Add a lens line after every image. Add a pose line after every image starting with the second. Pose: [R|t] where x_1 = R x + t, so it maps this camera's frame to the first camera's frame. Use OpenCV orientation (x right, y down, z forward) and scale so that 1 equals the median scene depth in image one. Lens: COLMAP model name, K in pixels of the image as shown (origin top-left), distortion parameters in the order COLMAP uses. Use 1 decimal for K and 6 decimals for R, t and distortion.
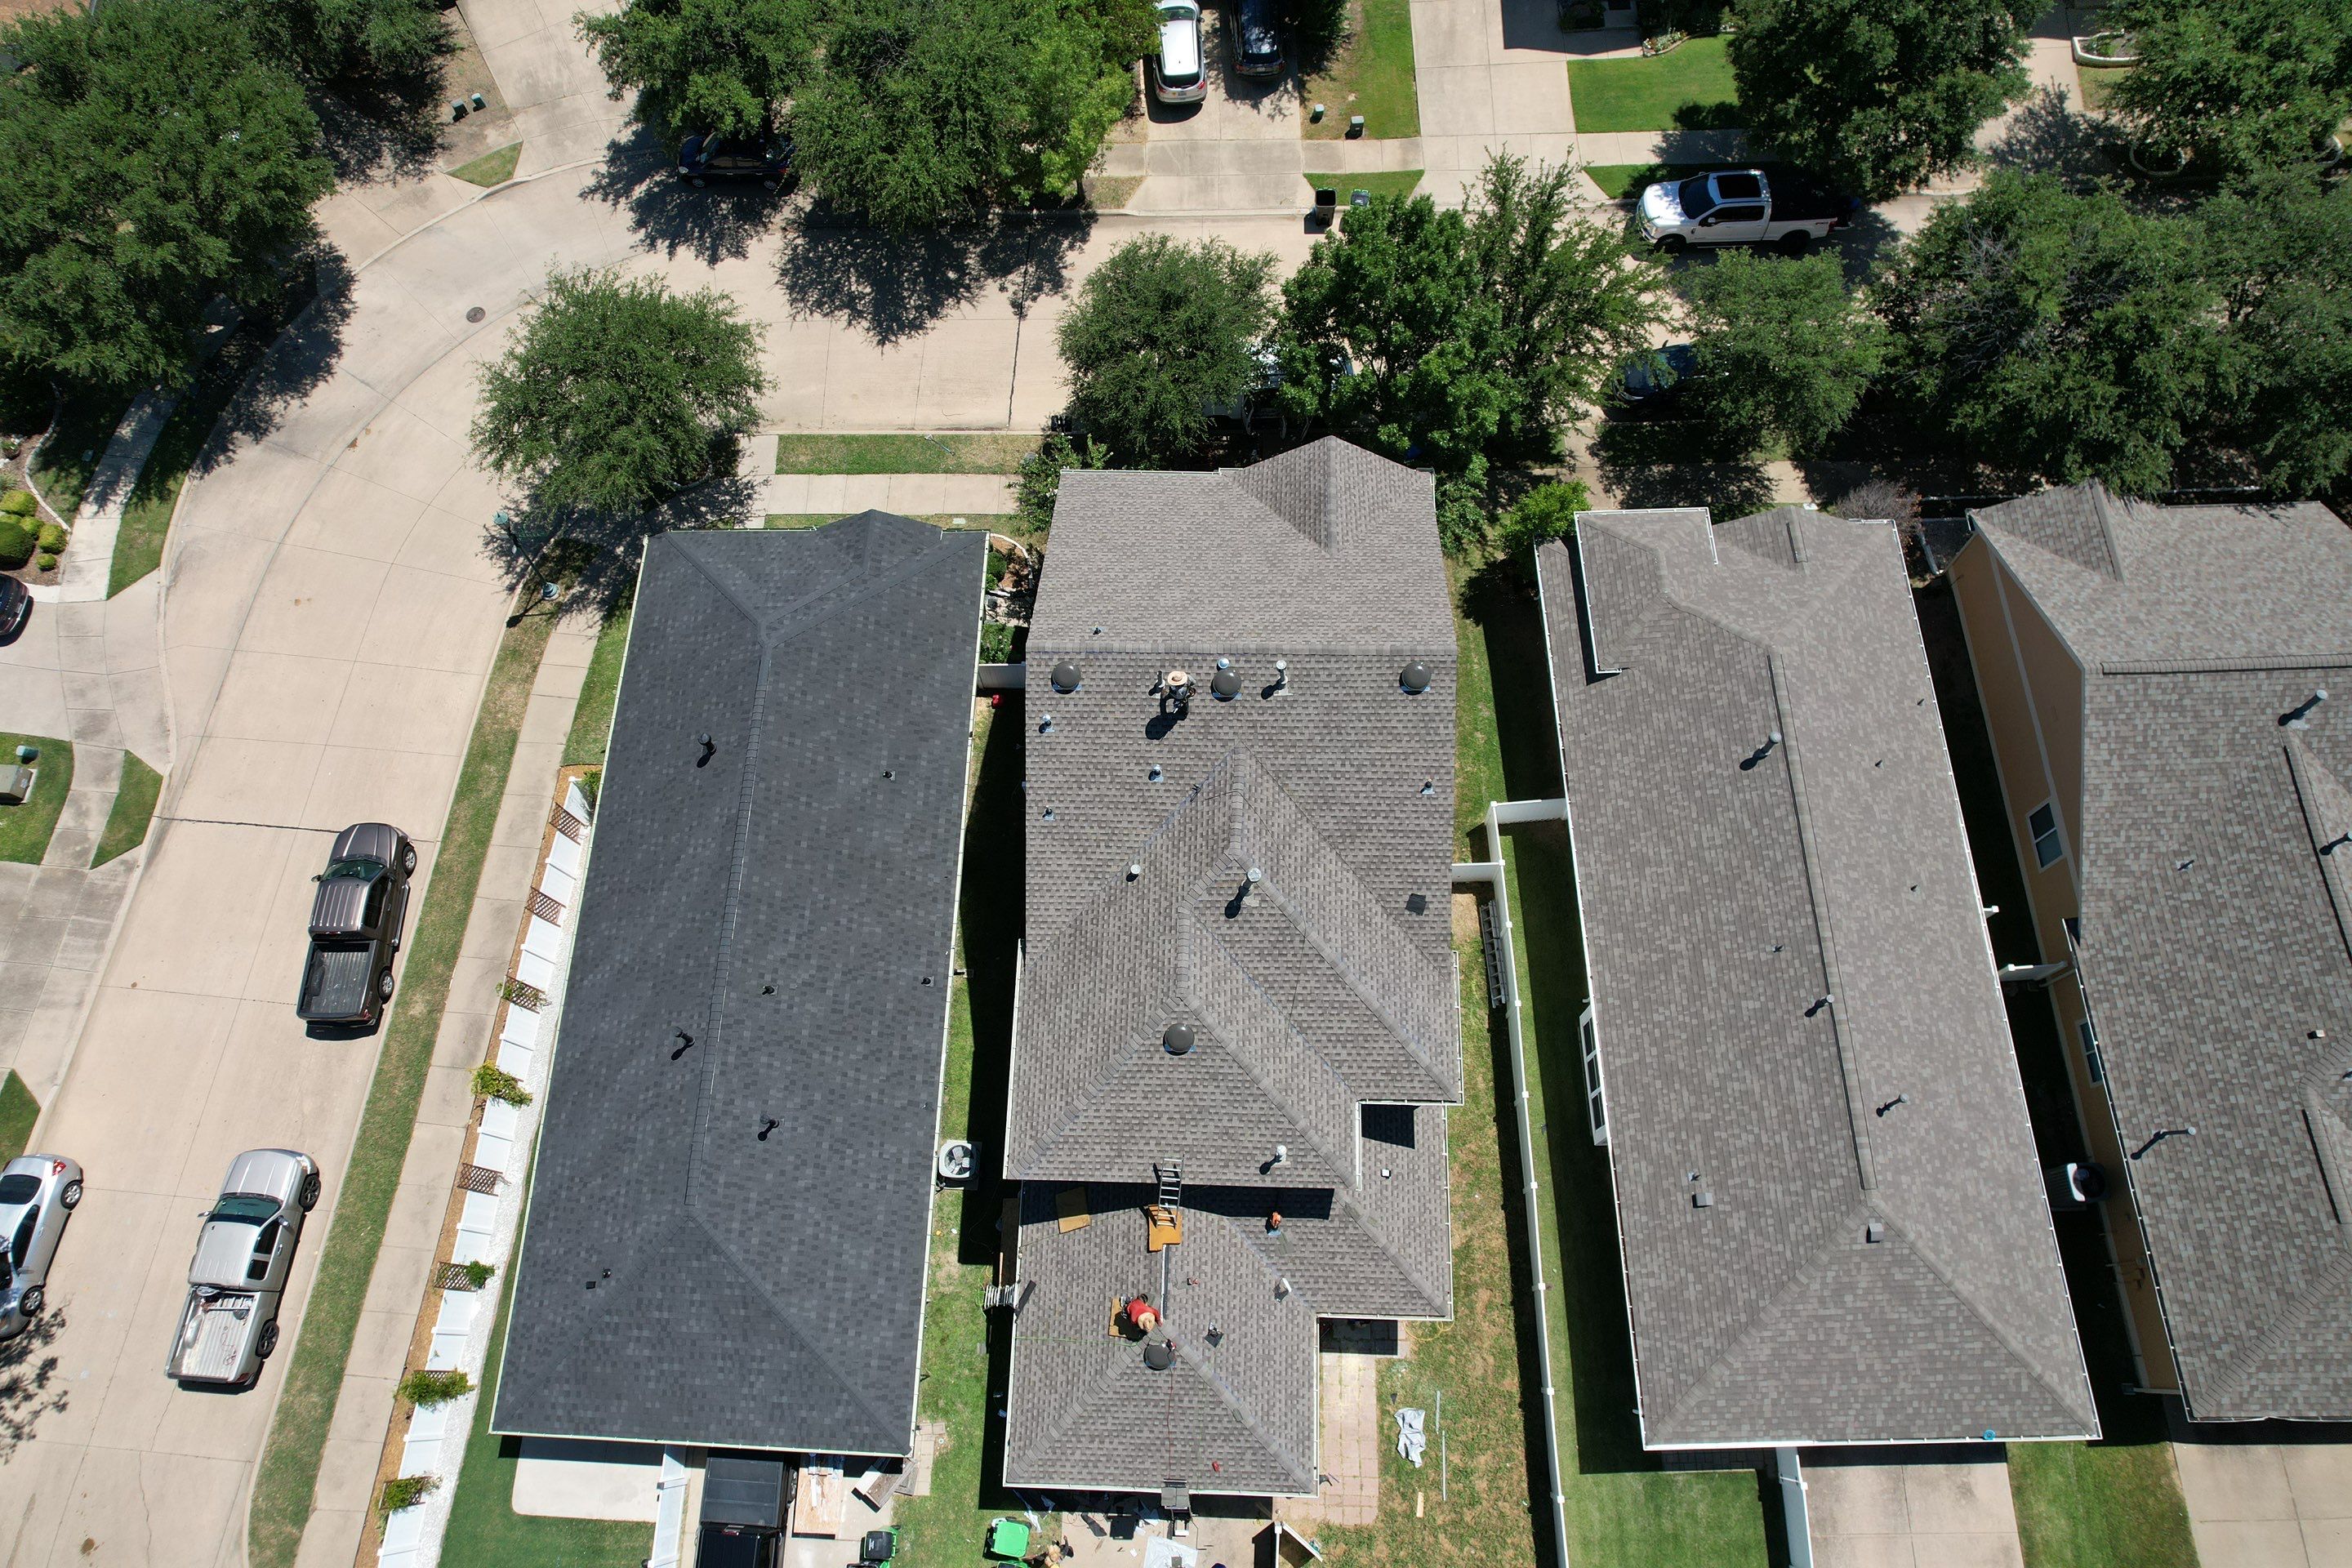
lens RADIAL K [[1498.8, 0, 1175.2], [0, 1498.8, 792.9], [0, 0, 1]] dist [-0.083027, 0.068730]
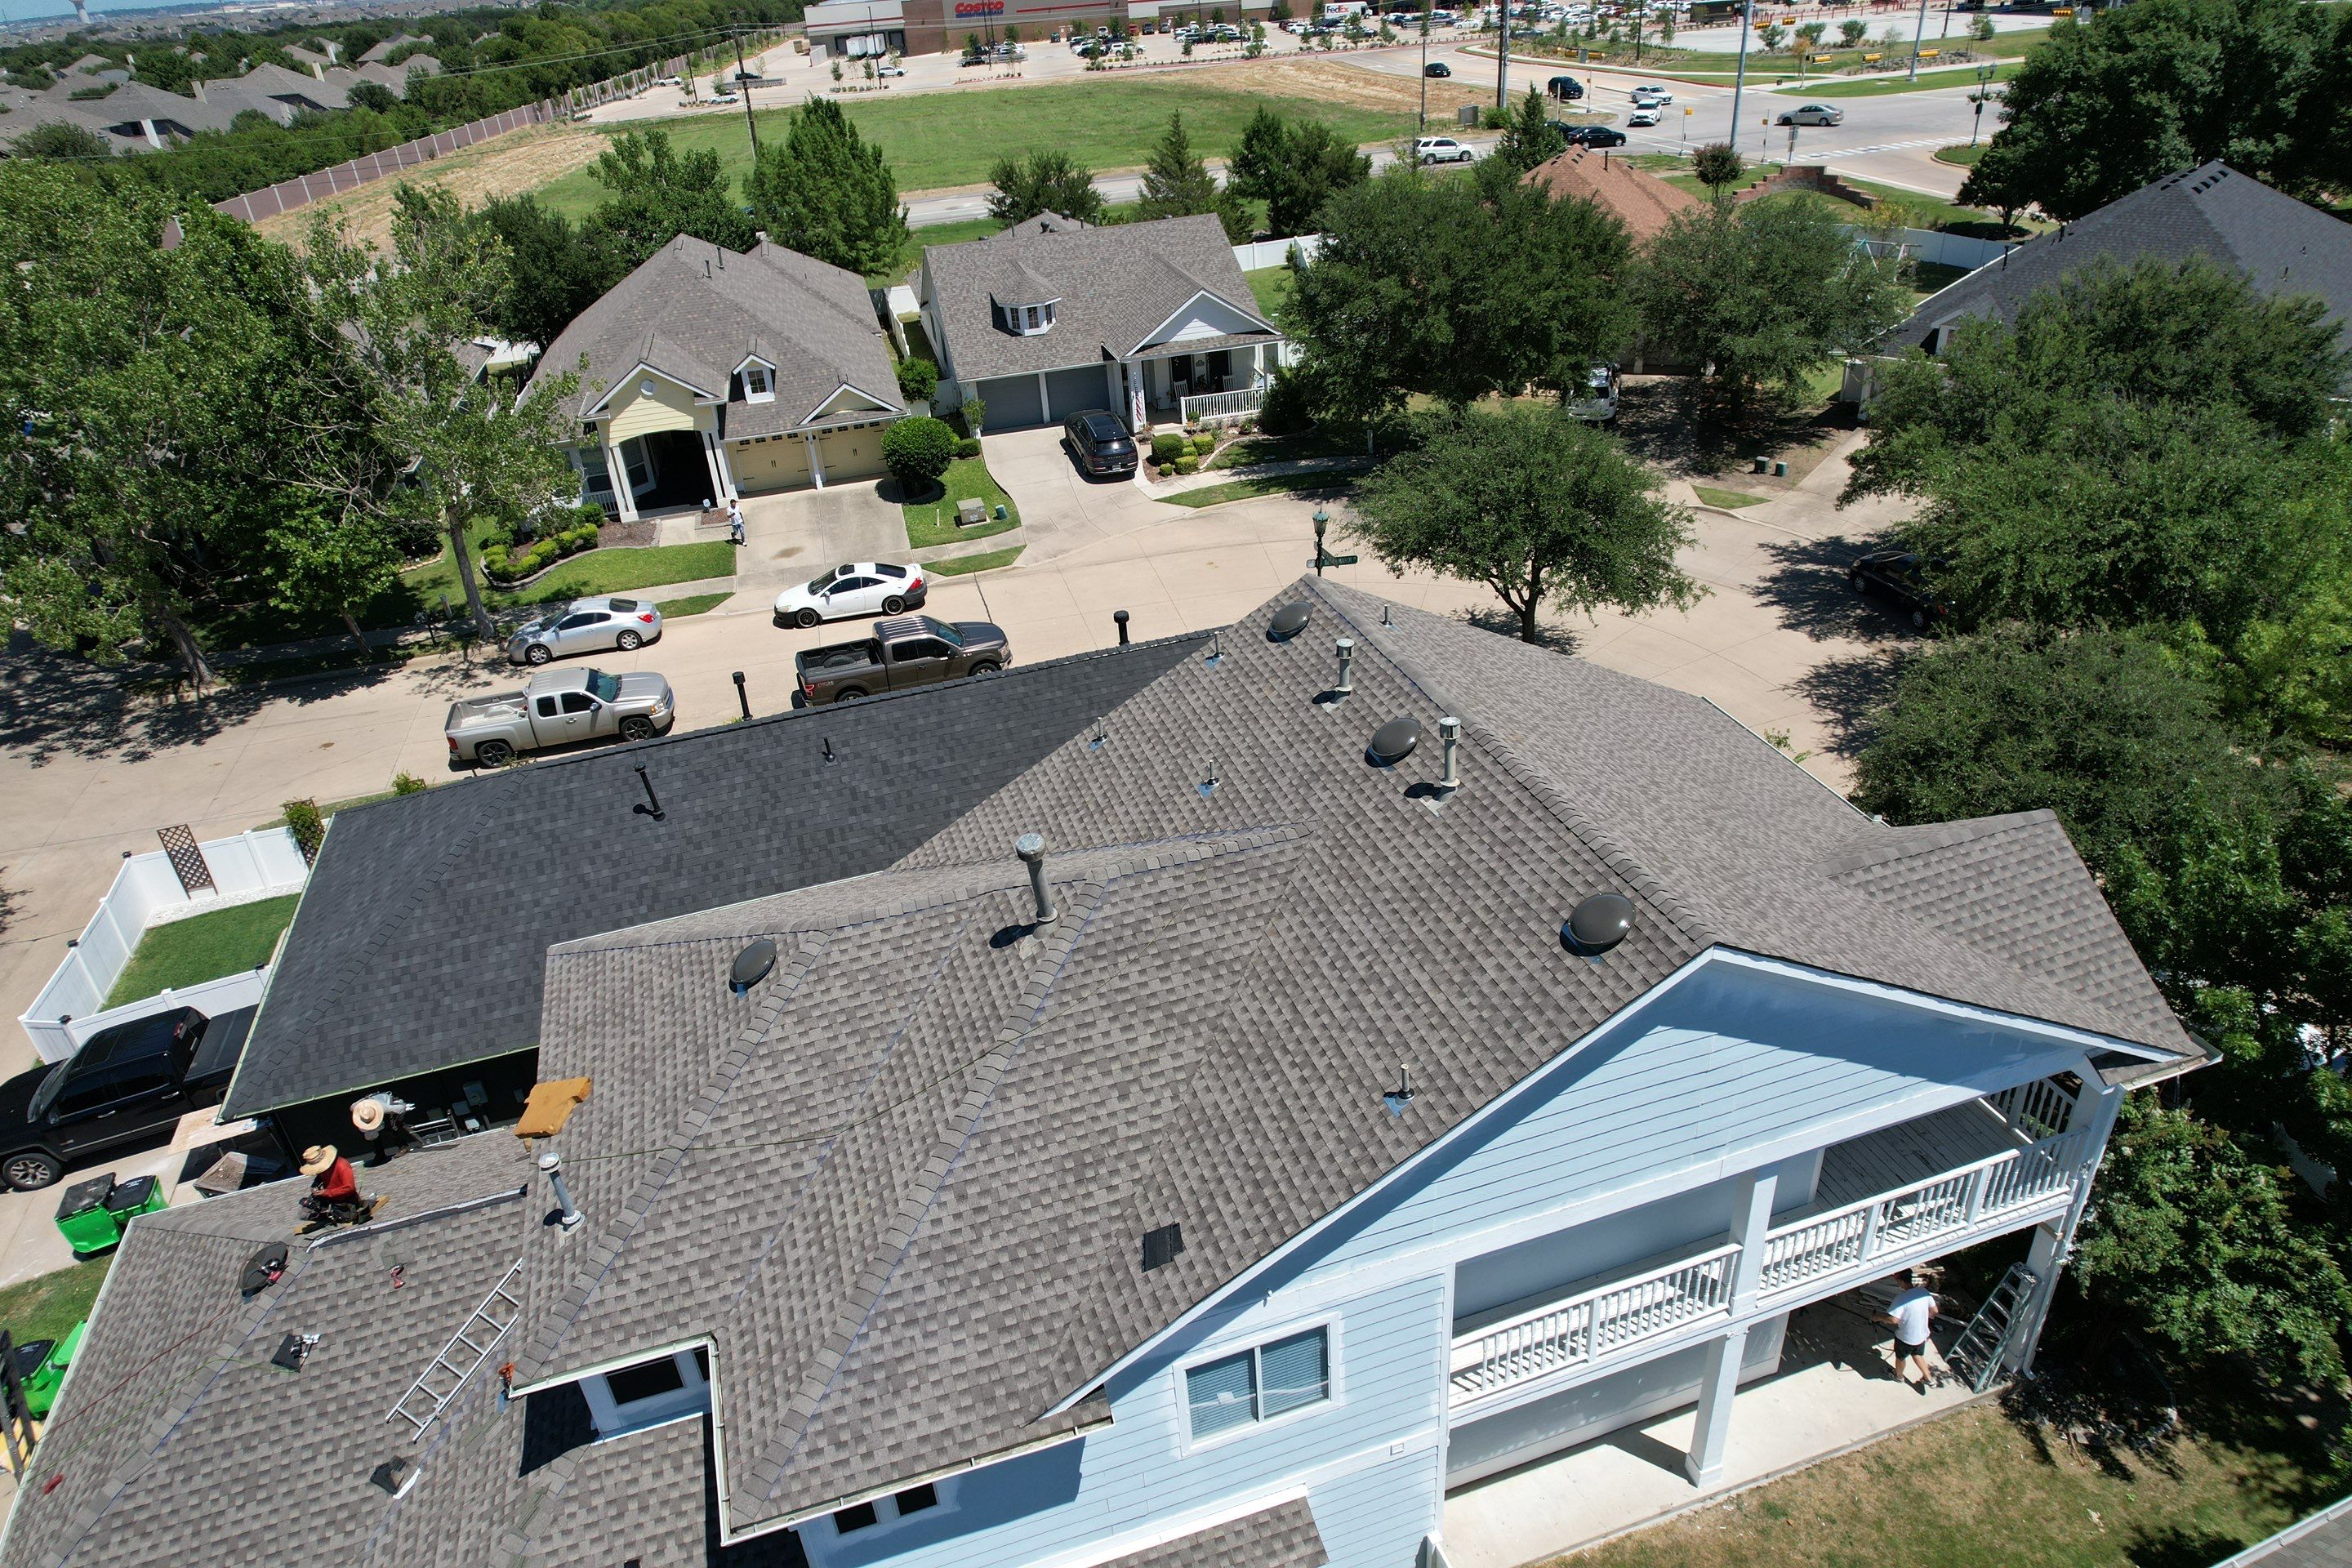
lens RADIAL K [[1498.8, 0, 1175.2], [0, 1498.8, 792.9], [0, 0, 1]] dist [-0.083027, 0.068730]
pose [[0.334885, 0.496132, -0.801065, 0.411640], [-0.857086, 0.513601, -0.040211, 0.021694], [0.391478, 0.700048, 0.597225, 0.637047]]
